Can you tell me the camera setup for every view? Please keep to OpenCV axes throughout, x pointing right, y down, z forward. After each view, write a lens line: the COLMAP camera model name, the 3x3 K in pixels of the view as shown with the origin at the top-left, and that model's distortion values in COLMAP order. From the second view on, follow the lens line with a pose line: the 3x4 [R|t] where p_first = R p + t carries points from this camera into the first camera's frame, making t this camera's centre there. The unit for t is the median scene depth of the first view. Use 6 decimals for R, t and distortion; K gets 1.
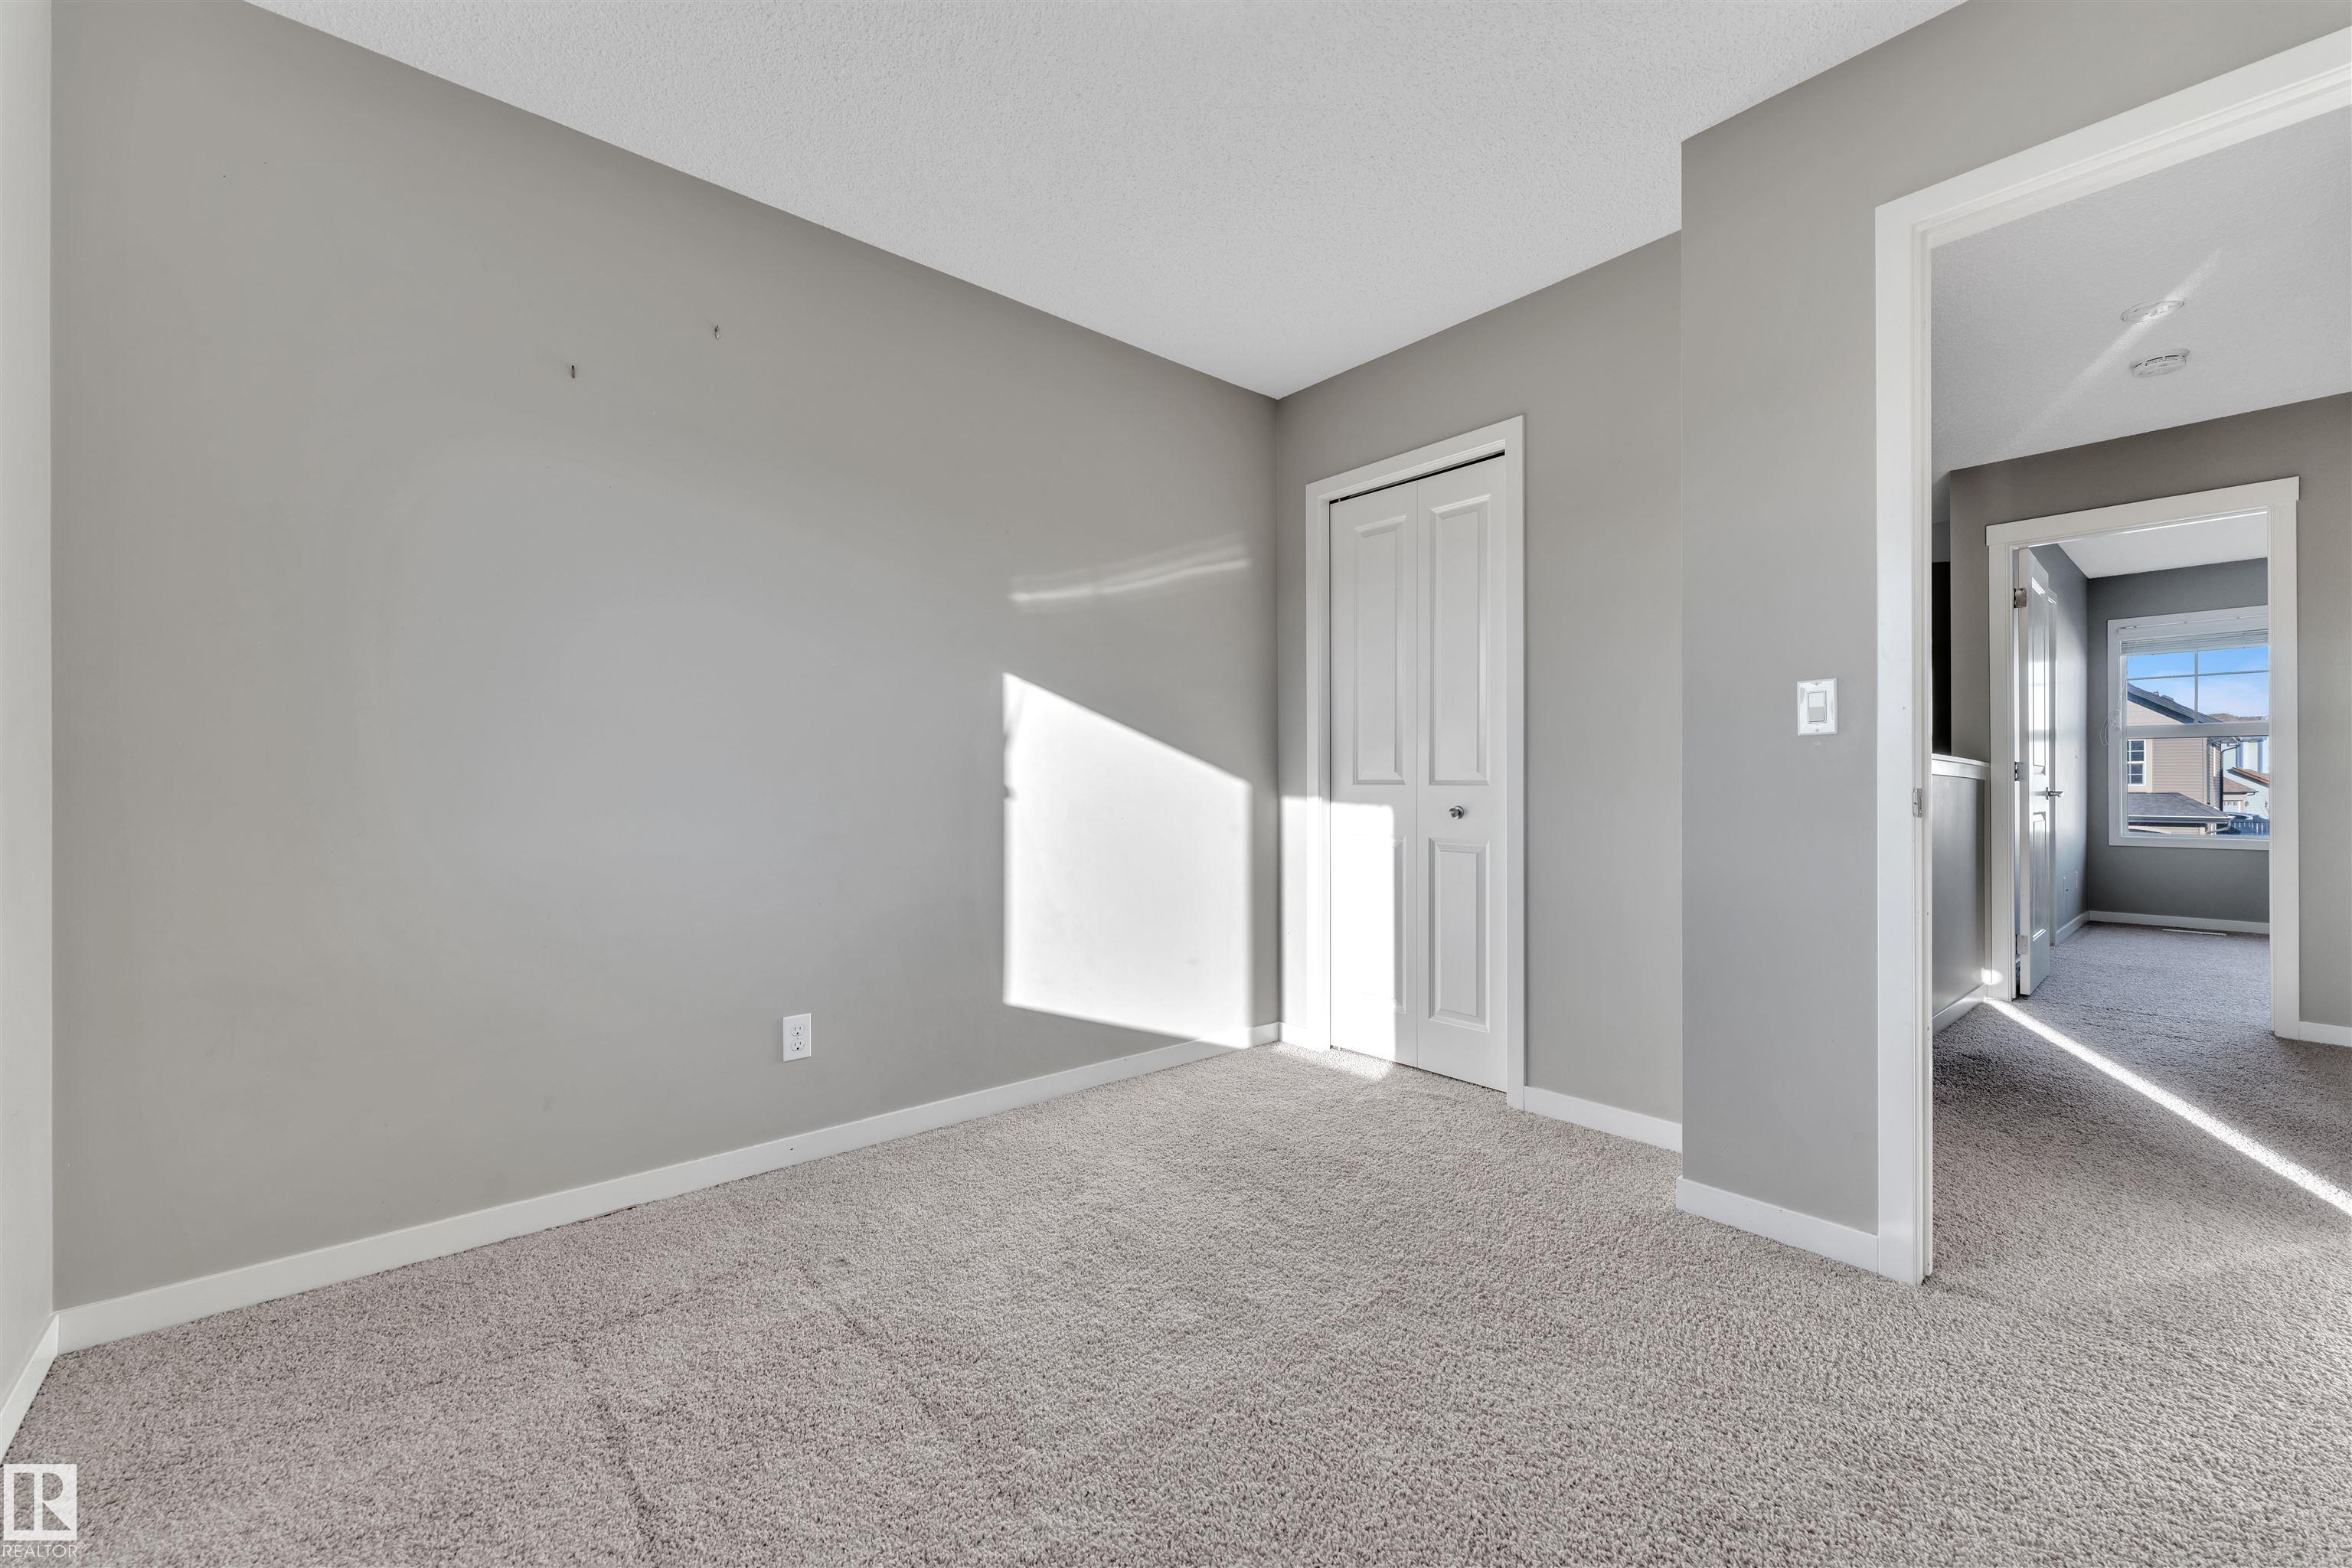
lens RADIAL K [[940.8, 0, 1173.3], [0, 940.8, 788.3], [0, 0, 1]] dist [0.001450, -0.000305]
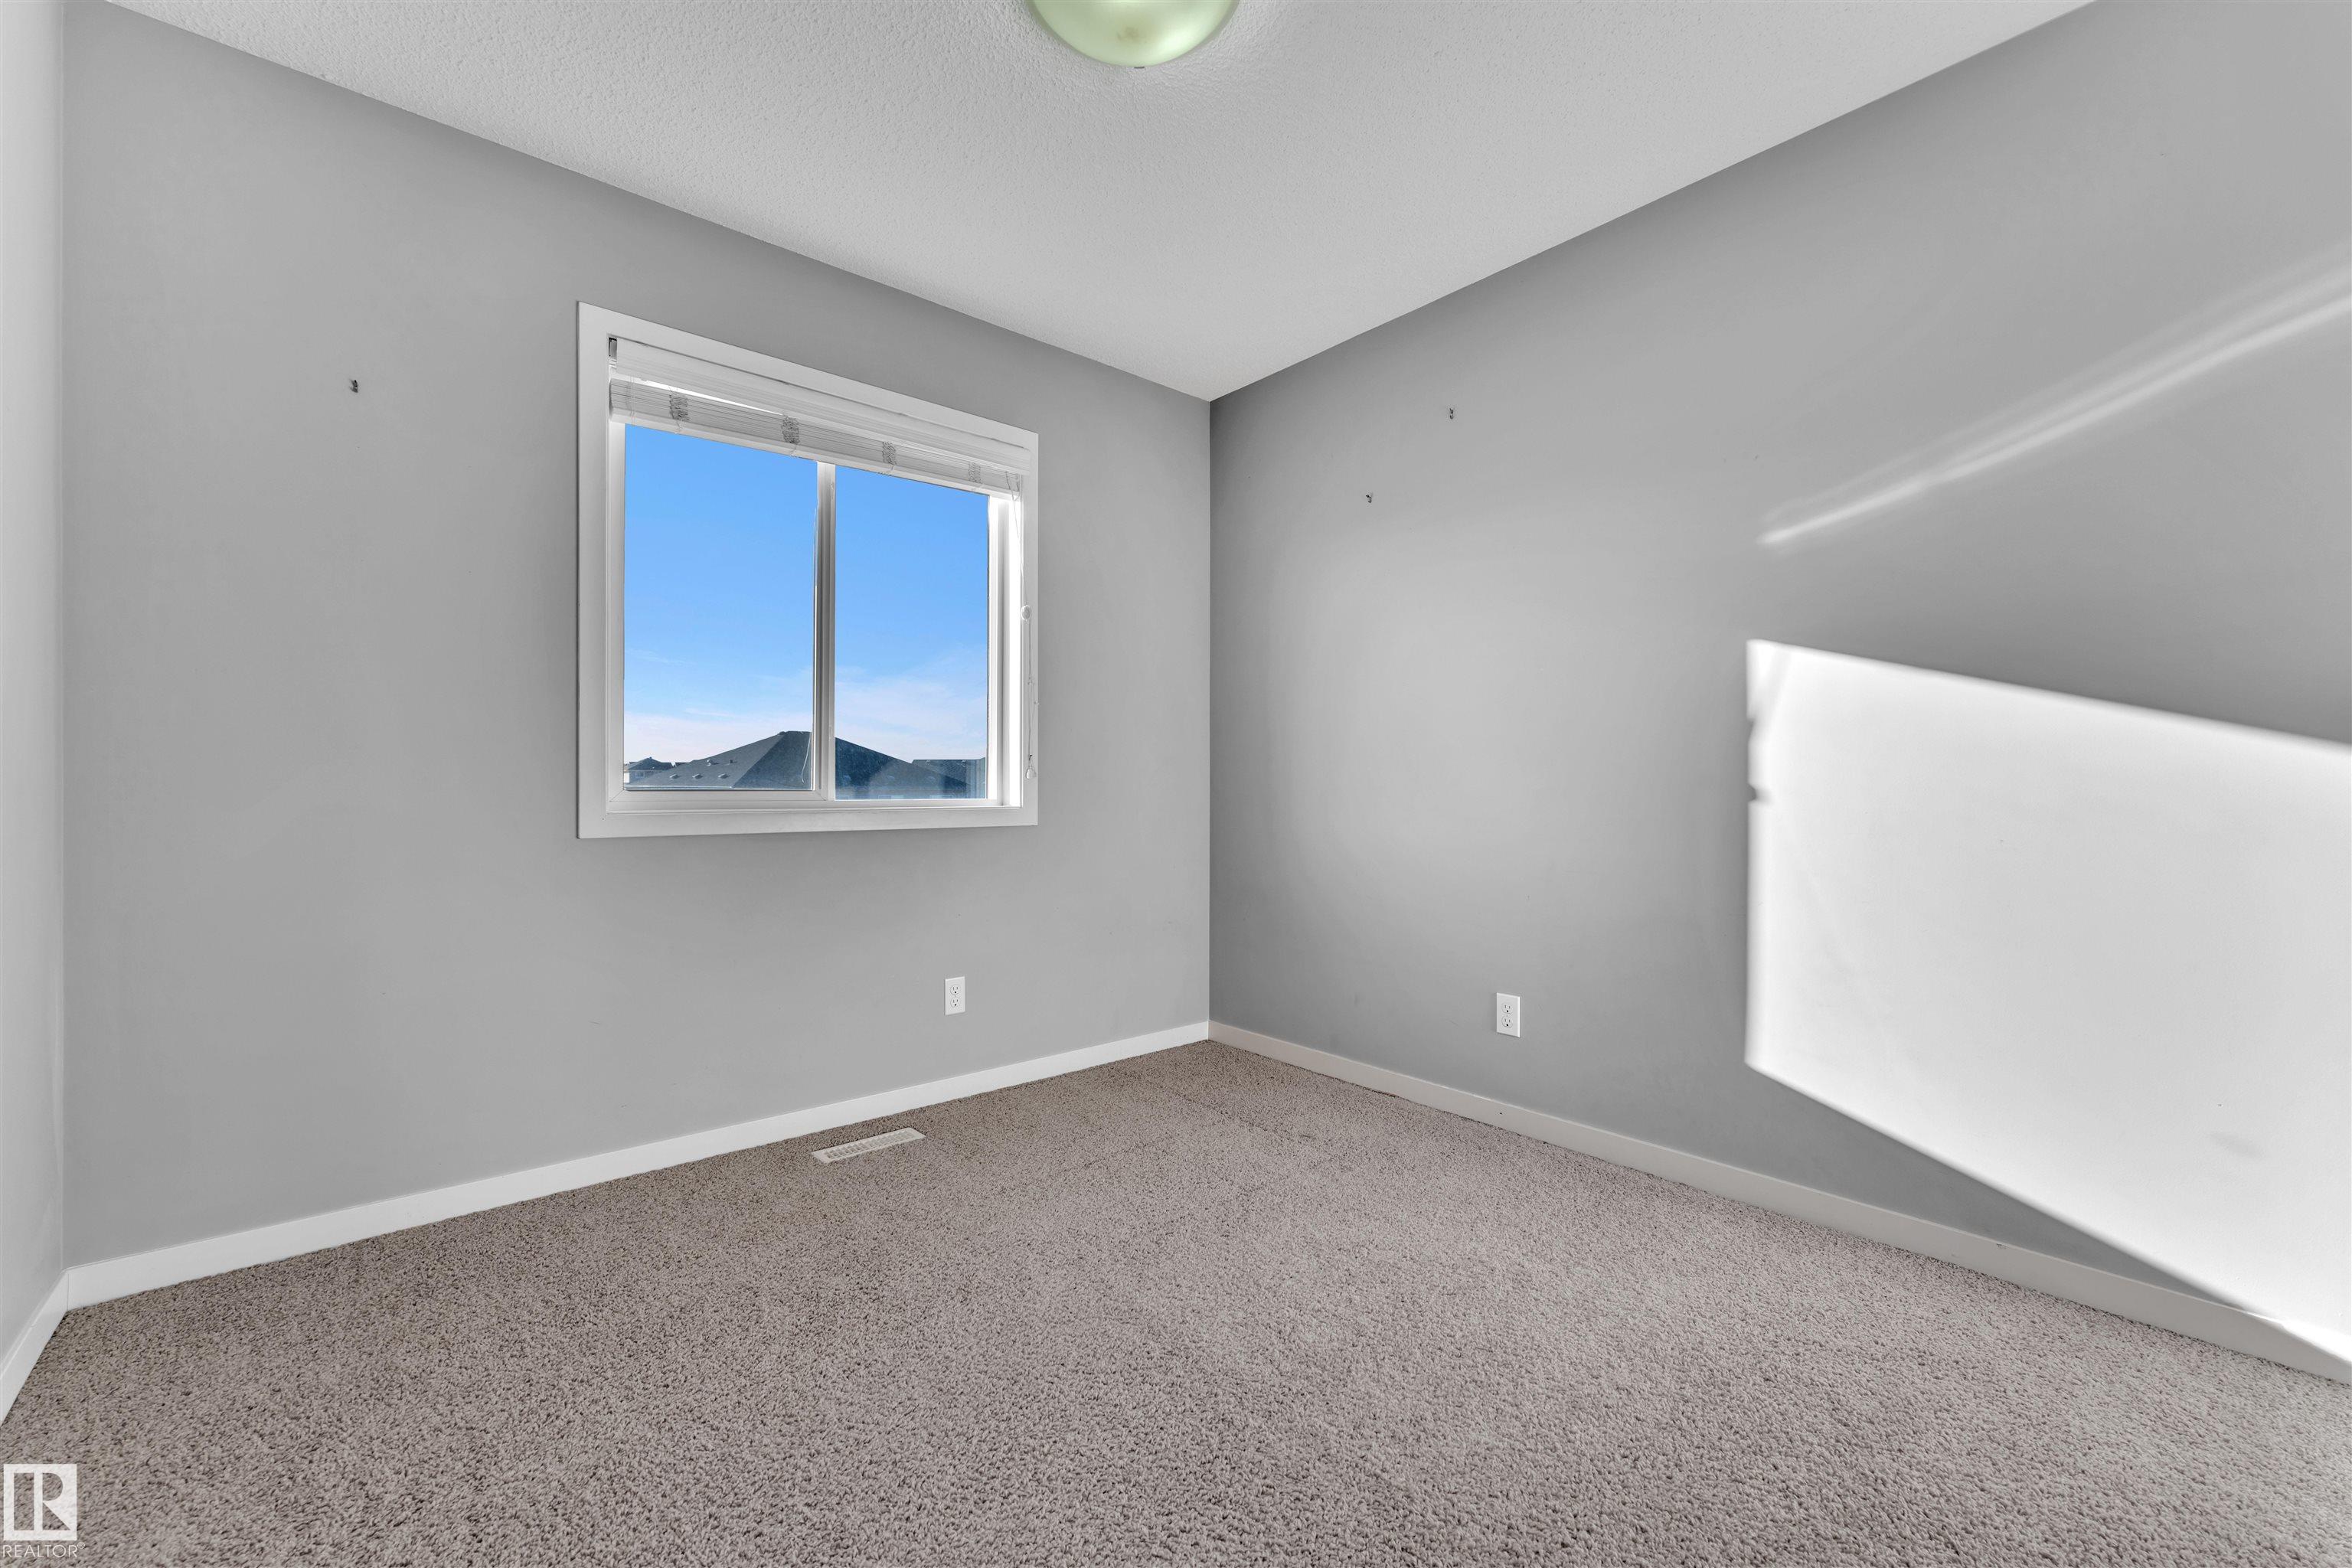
lens RADIAL K [[940.8, 0, 1173.3], [0, 940.8, 788.3], [0, 0, 1]] dist [0.001450, -0.000305]
pose [[0.005658, 0.005376, -0.999970, 0.594810], [-0.001804, 0.999984, 0.005366, -0.003981], [0.999982, 0.001773, 0.005668, 0.515755]]
